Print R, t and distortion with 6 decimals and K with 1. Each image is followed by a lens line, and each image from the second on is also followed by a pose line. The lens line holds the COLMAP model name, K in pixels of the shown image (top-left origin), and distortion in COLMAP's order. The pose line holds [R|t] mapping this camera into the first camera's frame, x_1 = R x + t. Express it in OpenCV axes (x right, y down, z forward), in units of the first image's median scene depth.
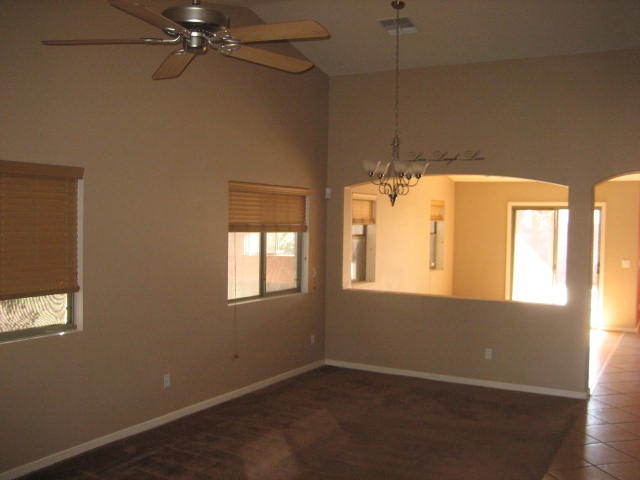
lens RADIAL K [[679.7, 0, 320.0], [0, 679.7, 240.0], [0, 0, 1]] dist [-0.198305, 0.371500]
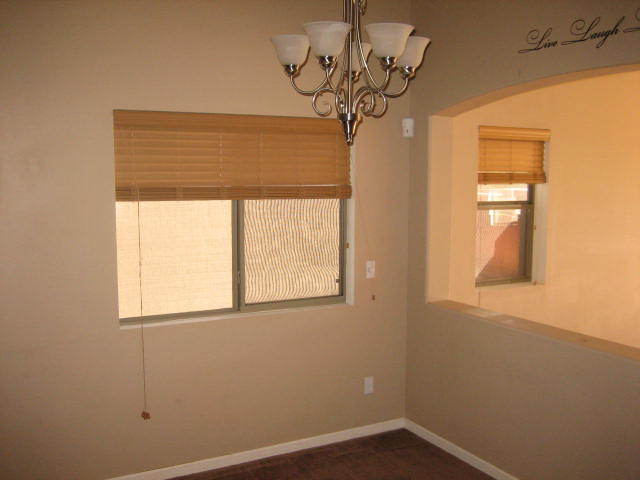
lens RADIAL K [[712.6, 0, 320.0], [0, 712.6, 240.0], [0, 0, 1]] dist [-0.134775, 0.436606]
pose [[0.851464, 0.031233, -0.523483, 0.269293], [-0.001863, 0.998399, 0.056538, -0.010702], [0.524410, -0.047165, 0.850158, 0.482254]]
